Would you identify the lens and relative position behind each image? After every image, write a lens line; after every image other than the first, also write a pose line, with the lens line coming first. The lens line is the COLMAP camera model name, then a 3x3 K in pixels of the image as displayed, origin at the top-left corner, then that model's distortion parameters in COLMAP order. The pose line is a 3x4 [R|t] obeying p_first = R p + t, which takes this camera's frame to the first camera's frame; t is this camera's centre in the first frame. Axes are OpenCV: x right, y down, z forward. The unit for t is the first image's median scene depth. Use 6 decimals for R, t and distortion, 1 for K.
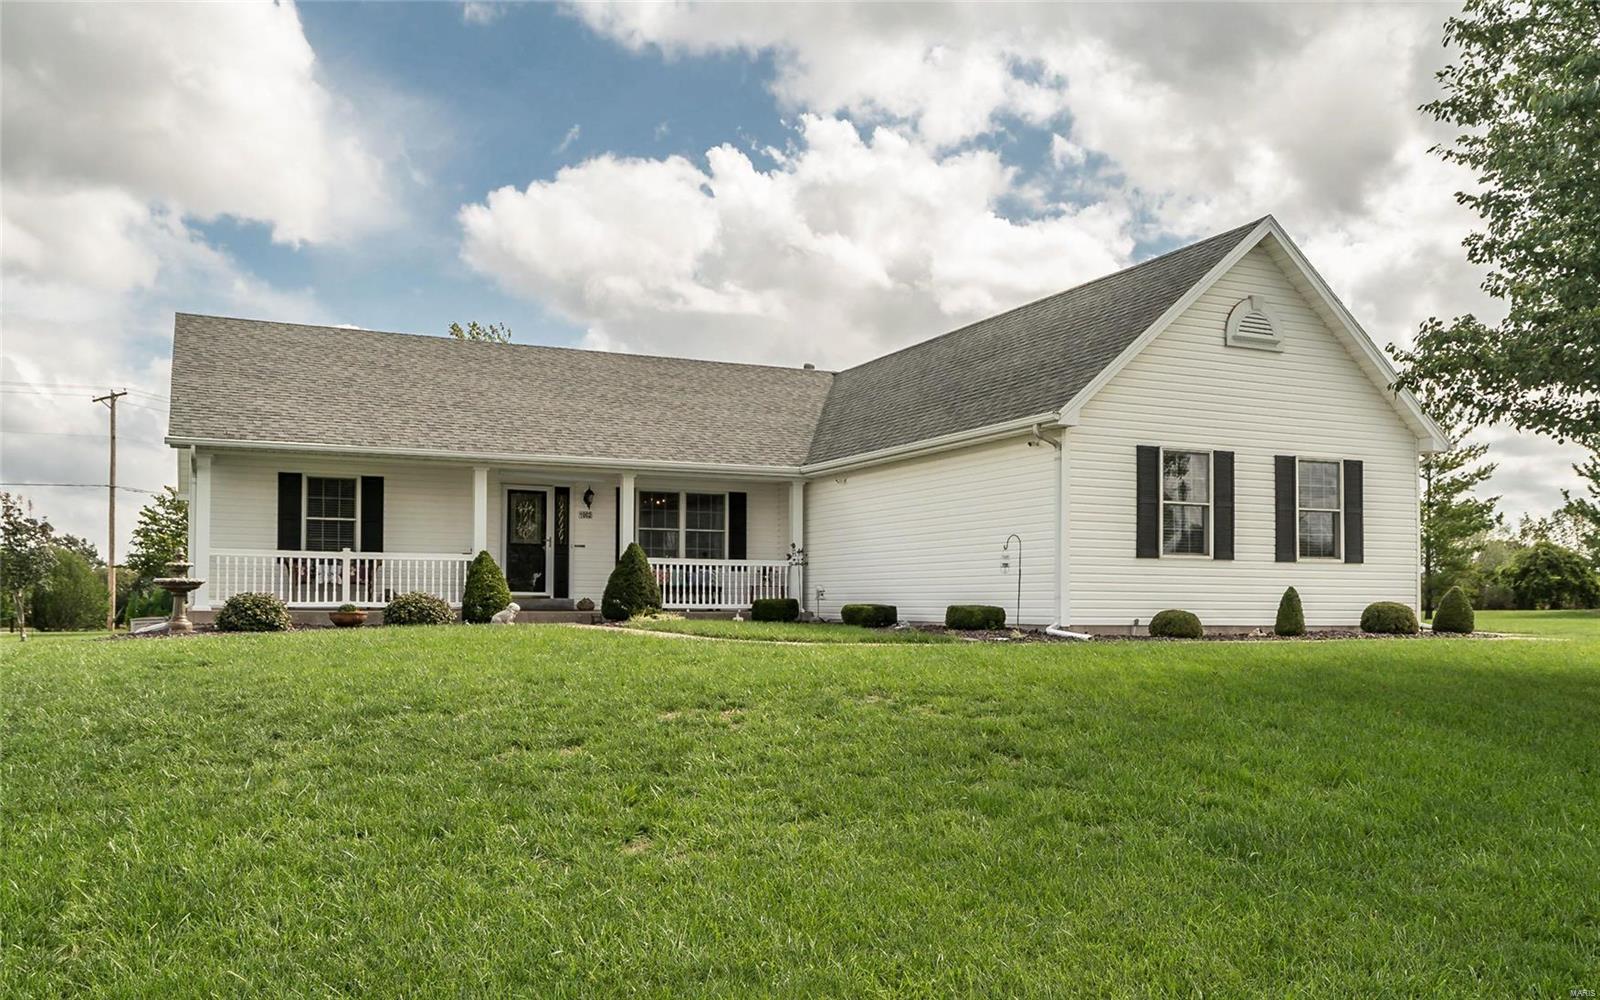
lens RADIAL K [[1281.0, 0, 800.0], [0, 1281.0, 500.0], [0, 0, 1]] dist [0.000770, 0.000255]
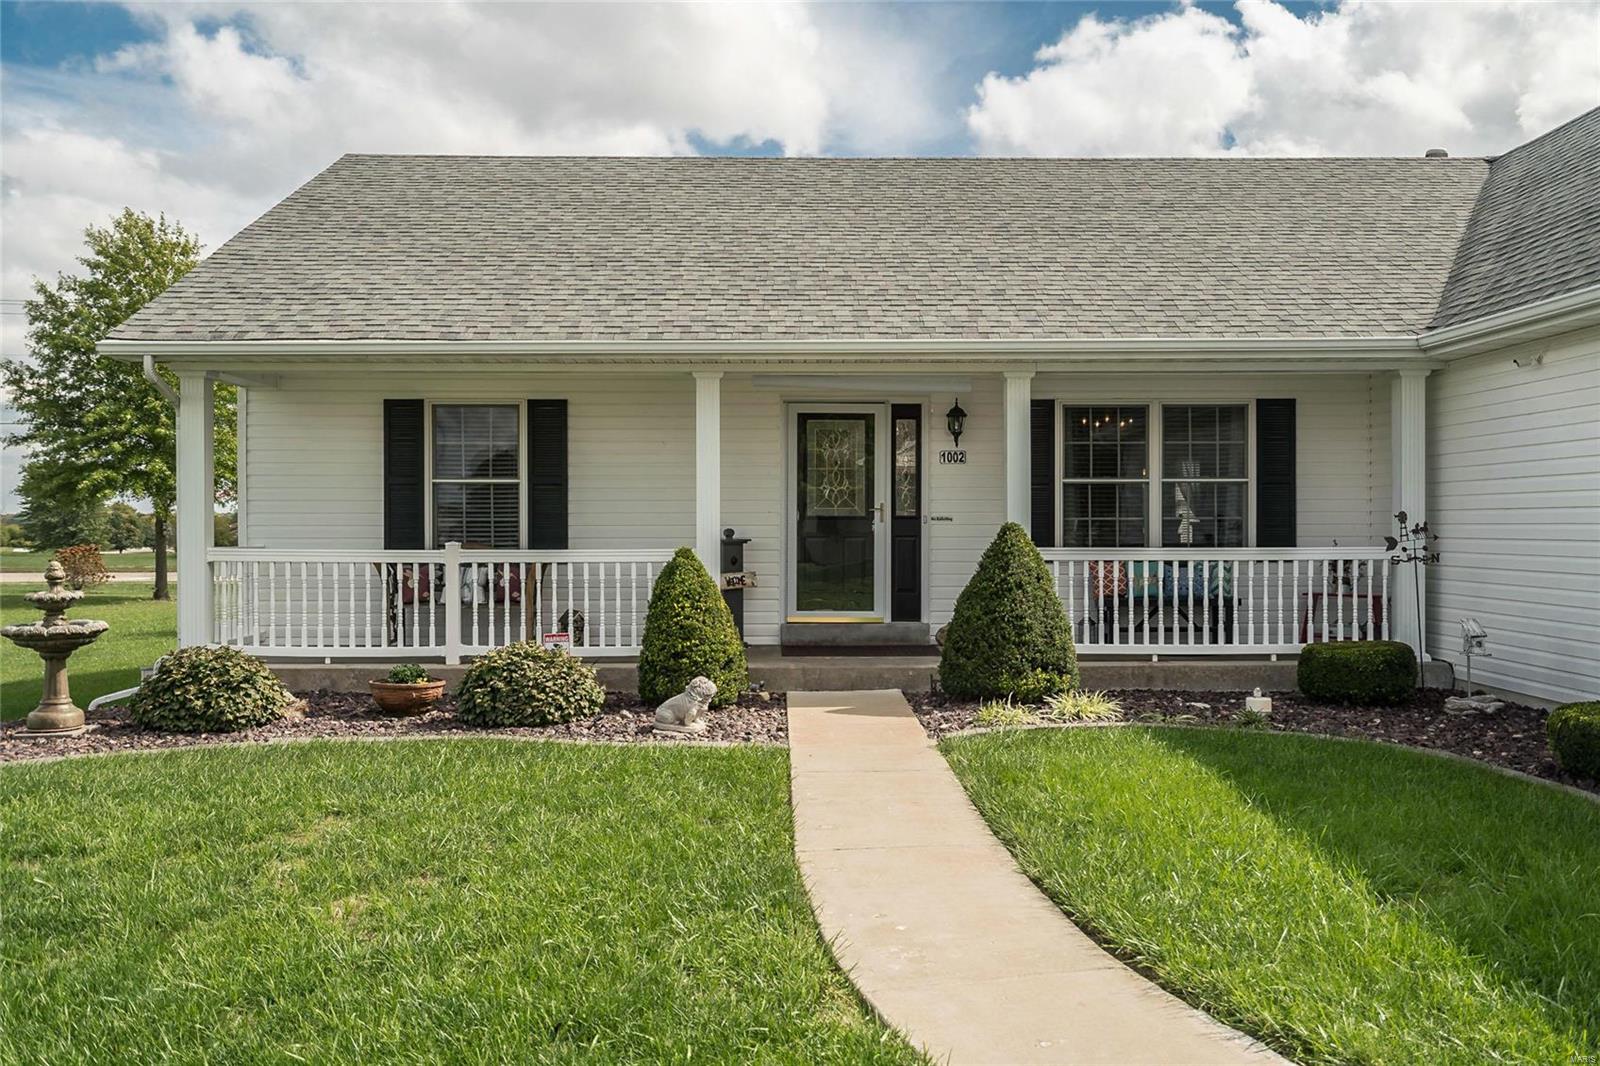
lens RADIAL K [[1362.1, 0, 797.0], [0, 1362.1, 530.2], [0, 0, 1]] dist [0.009989, 0.008939]
pose [[0.910469, -0.002165, -0.413571, -0.000520], [0.038431, 0.996103, 0.079391, -0.004784], [0.411787, -0.088176, 0.907004, 0.490496]]
